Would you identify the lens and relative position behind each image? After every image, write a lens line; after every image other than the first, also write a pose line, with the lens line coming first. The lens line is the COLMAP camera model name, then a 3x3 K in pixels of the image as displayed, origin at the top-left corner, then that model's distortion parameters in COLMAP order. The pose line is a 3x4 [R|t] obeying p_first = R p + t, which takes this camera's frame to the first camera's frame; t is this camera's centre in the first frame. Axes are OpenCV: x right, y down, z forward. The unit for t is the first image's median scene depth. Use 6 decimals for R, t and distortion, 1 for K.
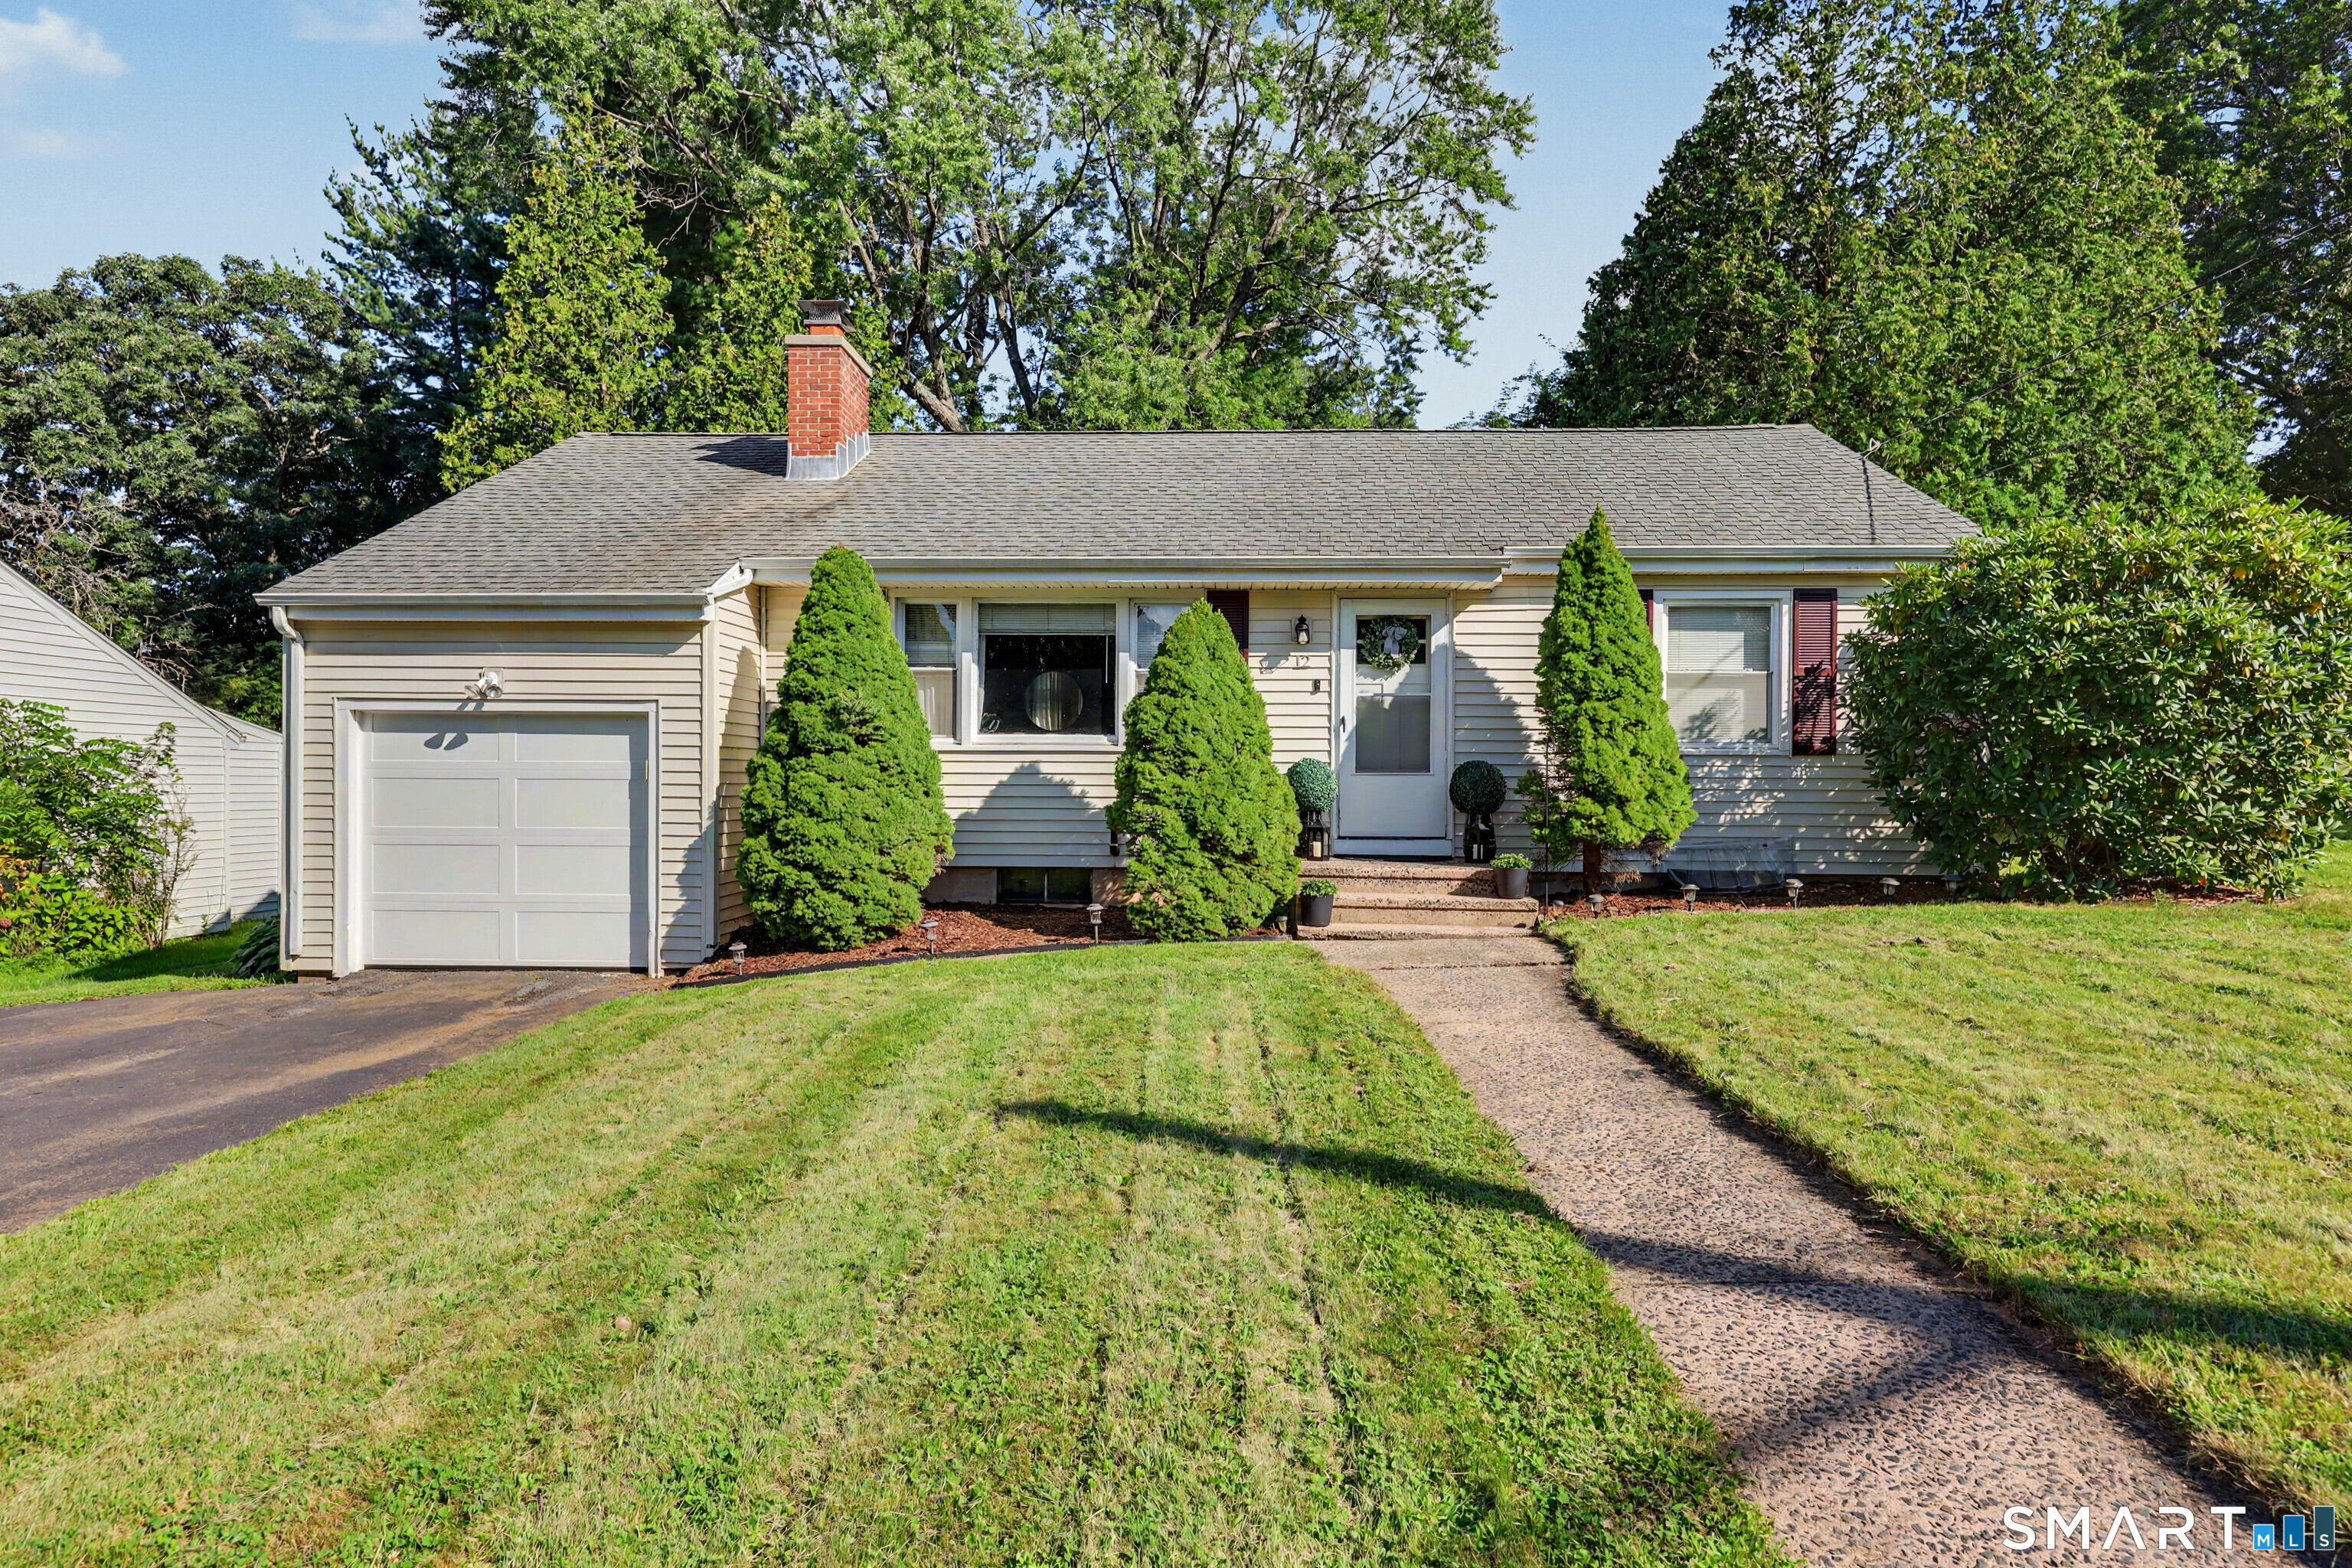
lens RADIAL K [[1320.6, 0, 1176.0], [0, 1320.6, 784.0], [0, 0, 1]] dist [0.000966, 0.000311]
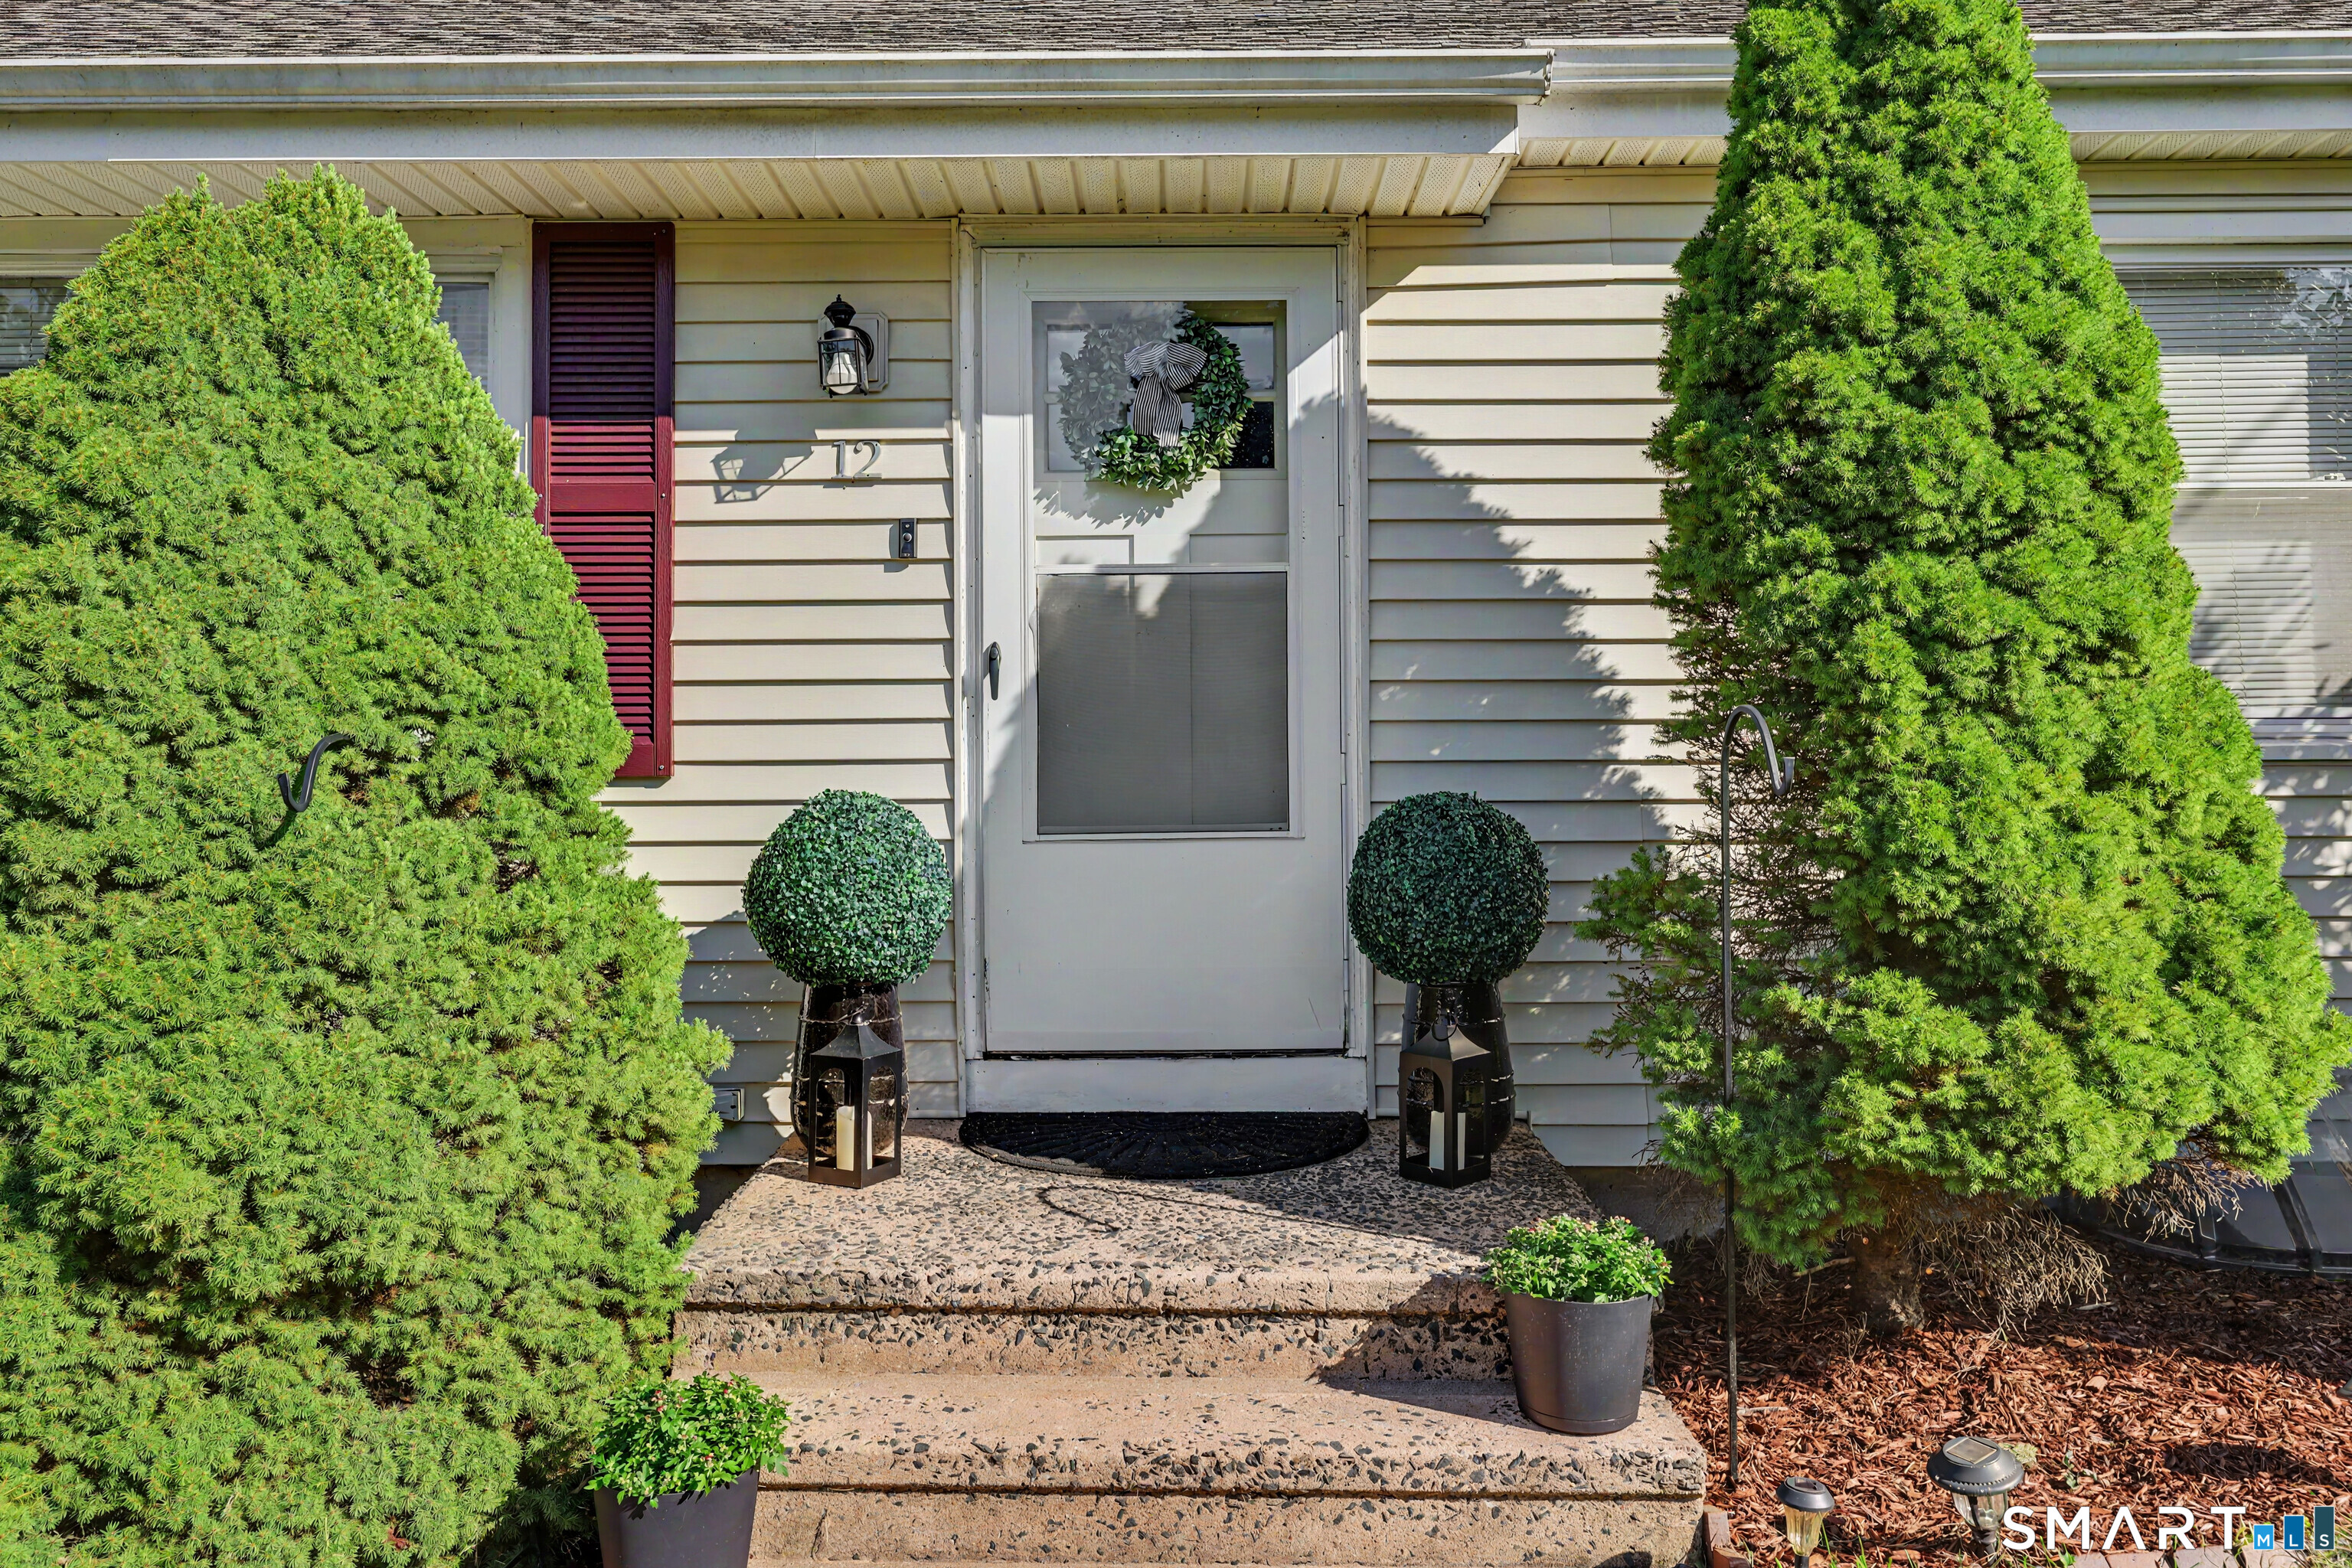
lens RADIAL K [[1709.4, 0, 1173.3], [0, 1709.4, 710.8], [0, 0, 1]] dist [-0.001767, -0.002057]
pose [[0.999290, -0.009675, 0.036404, 0.164403], [0.010839, 0.999431, -0.031929, -0.025543], [-0.036075, 0.032301, 0.998827, 0.666209]]
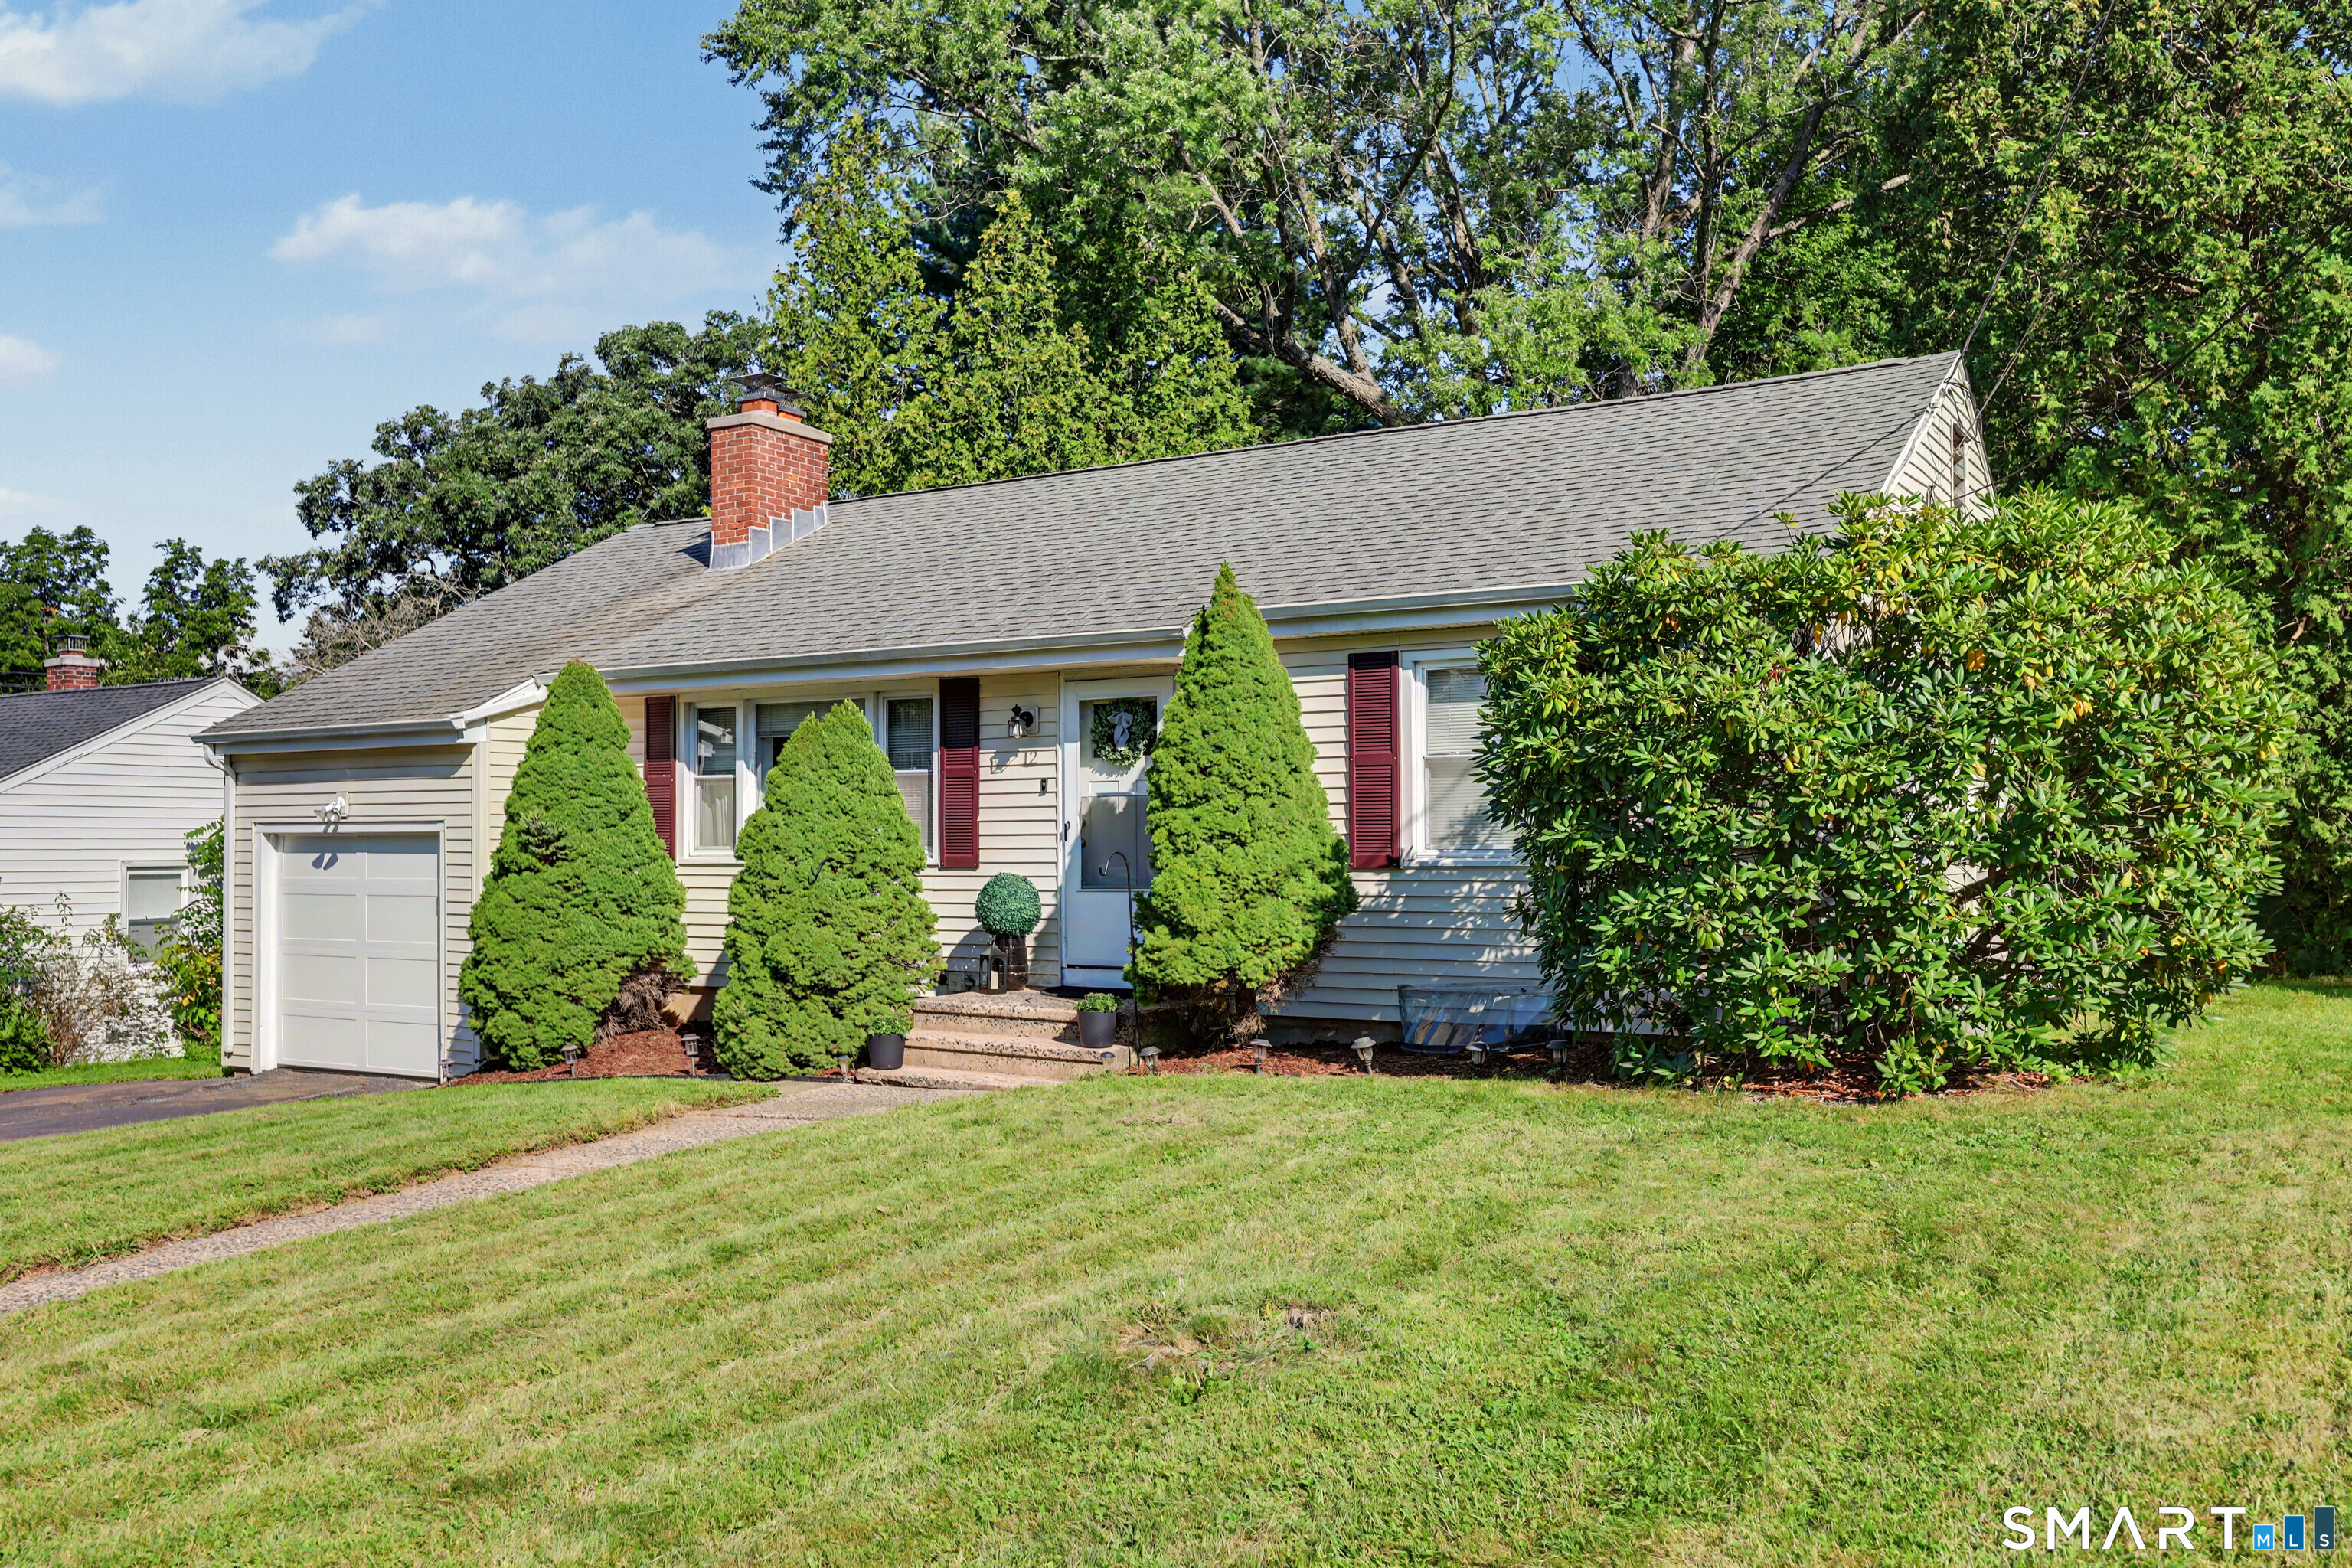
lens RADIAL K [[1896.1, 0, 1176.0], [0, 1896.1, 784.0], [0, 0, 1]] dist [0.014829, 0.003375]
pose [[0.869573, -0.025420, -0.493150, 0.840861], [0.007634, 0.999247, -0.038046, -0.031062], [0.493746, 0.029319, 0.869112, -0.014015]]
